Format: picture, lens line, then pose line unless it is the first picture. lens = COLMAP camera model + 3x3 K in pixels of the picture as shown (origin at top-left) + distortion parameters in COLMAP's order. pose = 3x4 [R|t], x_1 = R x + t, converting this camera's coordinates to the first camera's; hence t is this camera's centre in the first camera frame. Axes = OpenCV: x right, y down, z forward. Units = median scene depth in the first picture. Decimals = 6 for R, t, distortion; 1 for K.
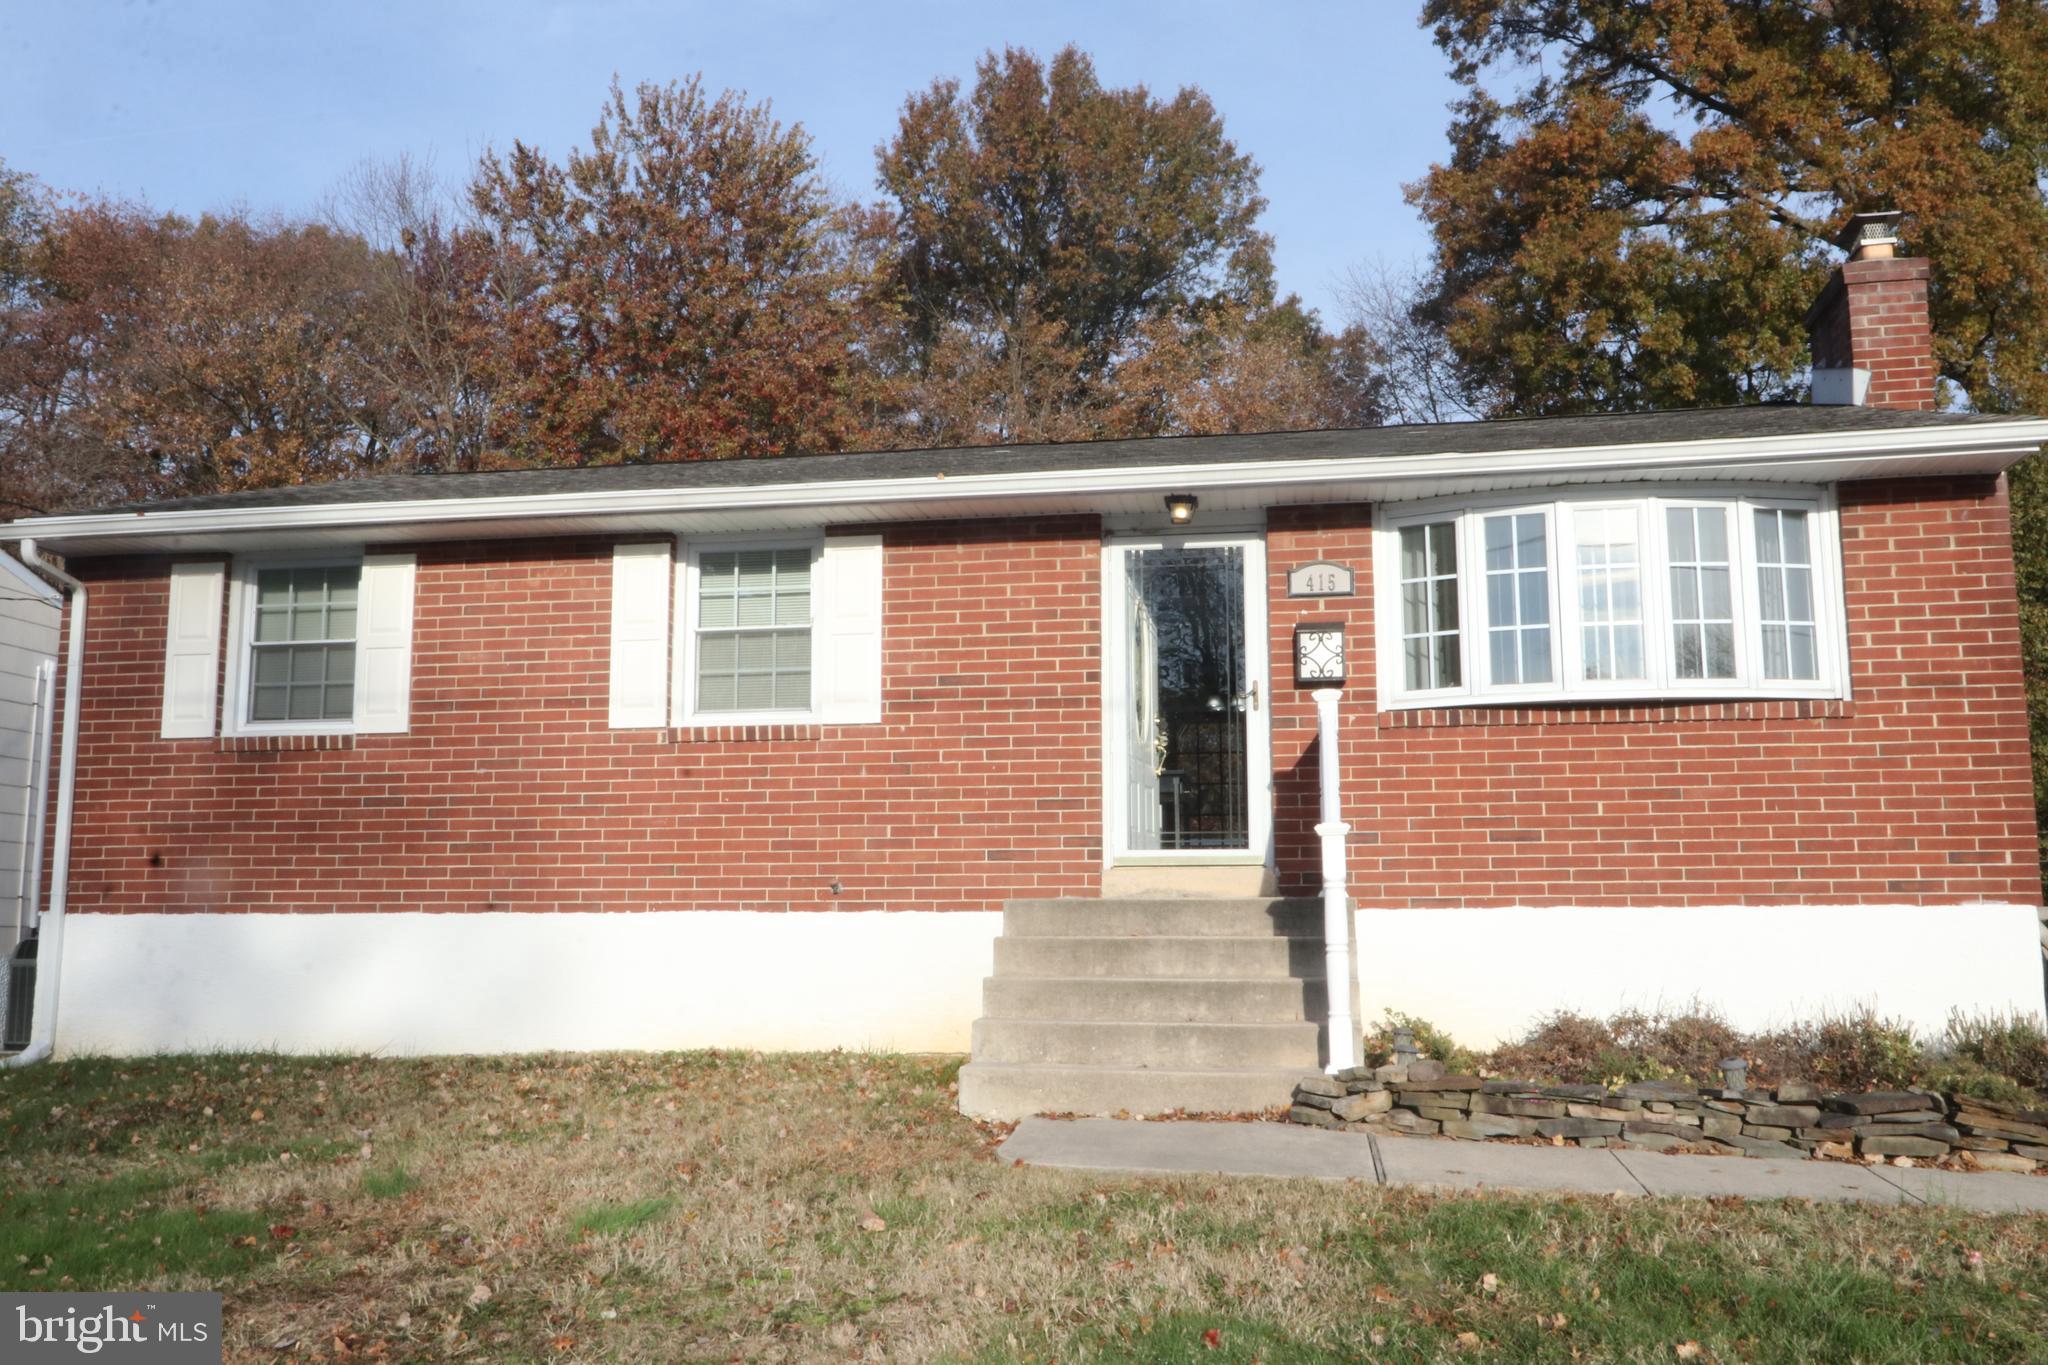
lens RADIAL K [[1761.4, 0, 993.4], [0, 1761.4, 691.3], [0, 0, 1]] dist [-0.020146, 0.057047]
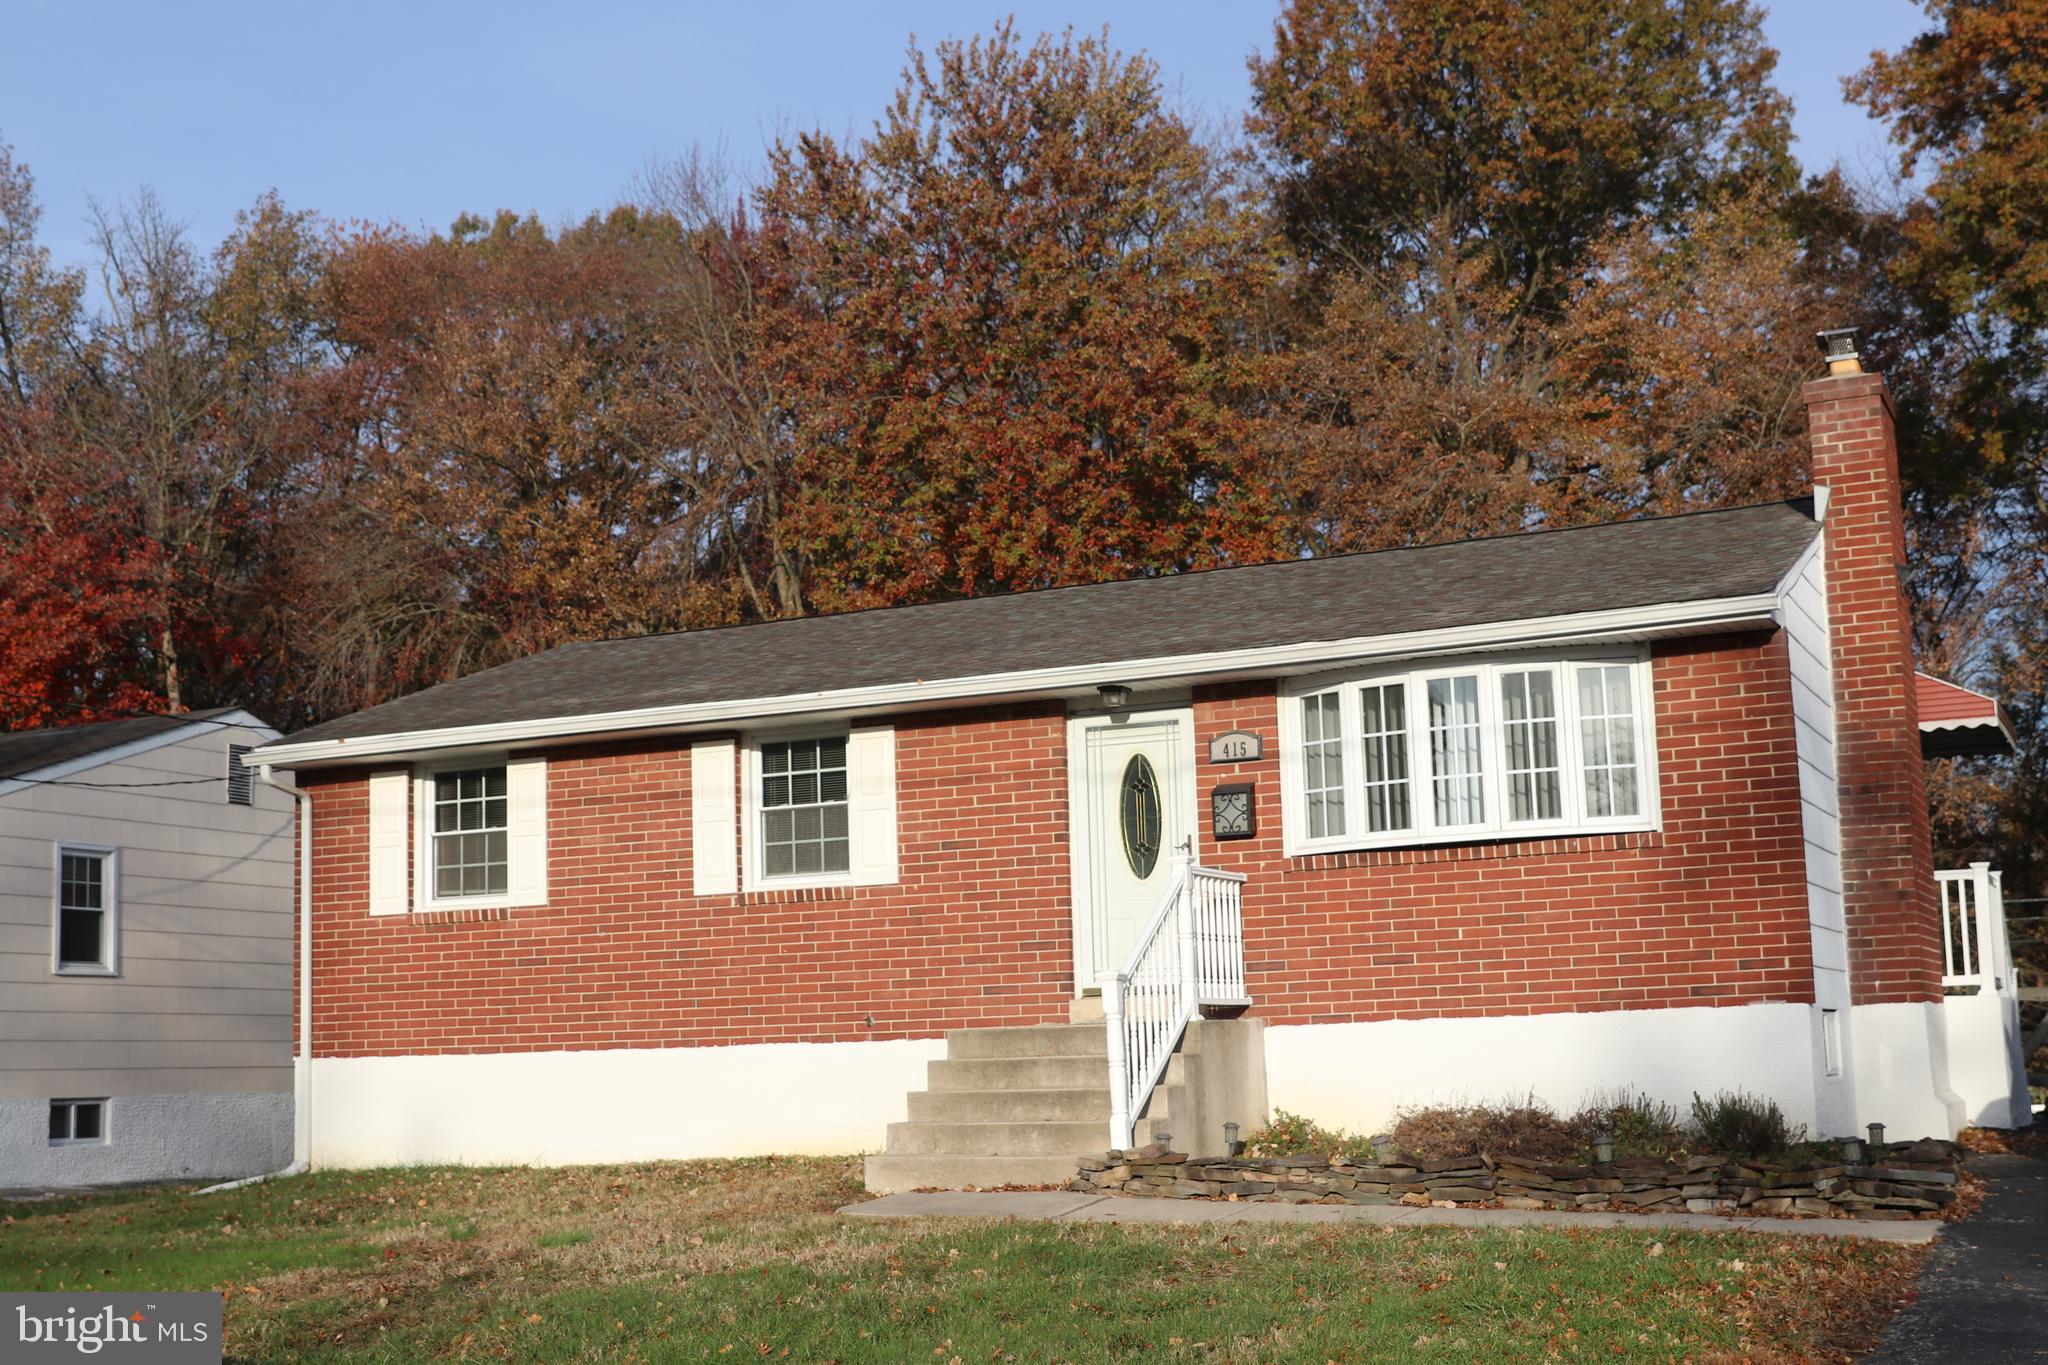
lens RADIAL K [[2569.8, 0, 1007.8], [0, 2569.8, 673.8], [0, 0, 1]] dist [-0.082758, 0.000000]
pose [[0.964335, -0.068316, -0.255718, 0.455731], [0.067271, 0.997652, -0.012841, -0.094931], [0.255995, -0.004819, 0.966666, -0.659135]]
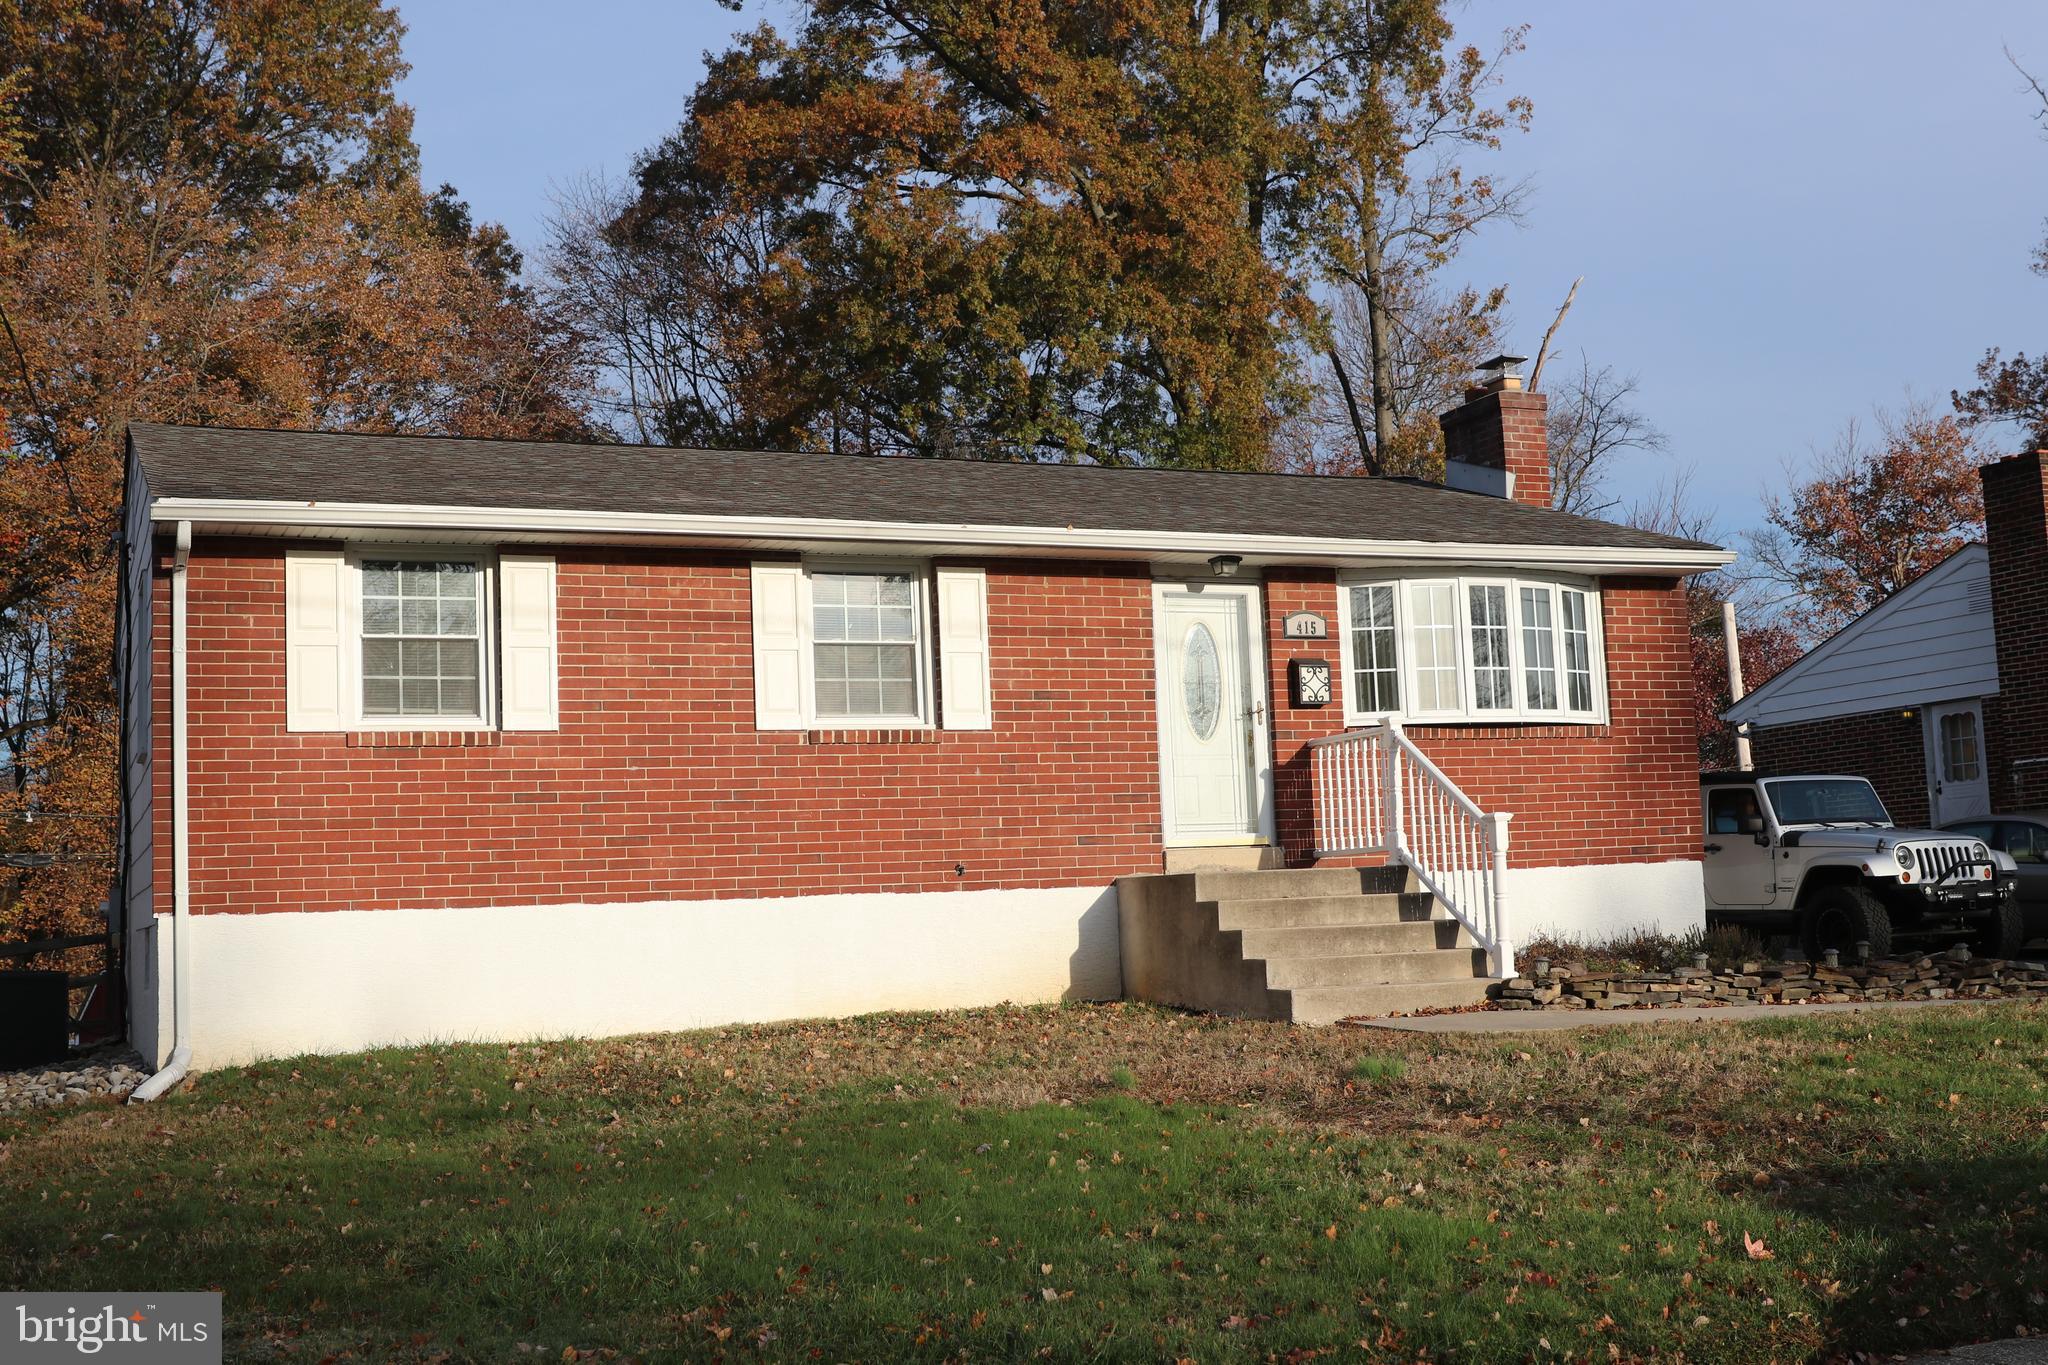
lens RADIAL K [[2254.4, 0, 1028.6], [0, 2254.4, 683.5], [0, 0, 1]] dist [-0.099043, 0.000000]
pose [[0.829586, 0.024197, 0.557855, -0.862554], [-0.036415, 0.999278, 0.010810, -0.029322], [-0.557191, -0.029282, 0.829868, -0.254321]]
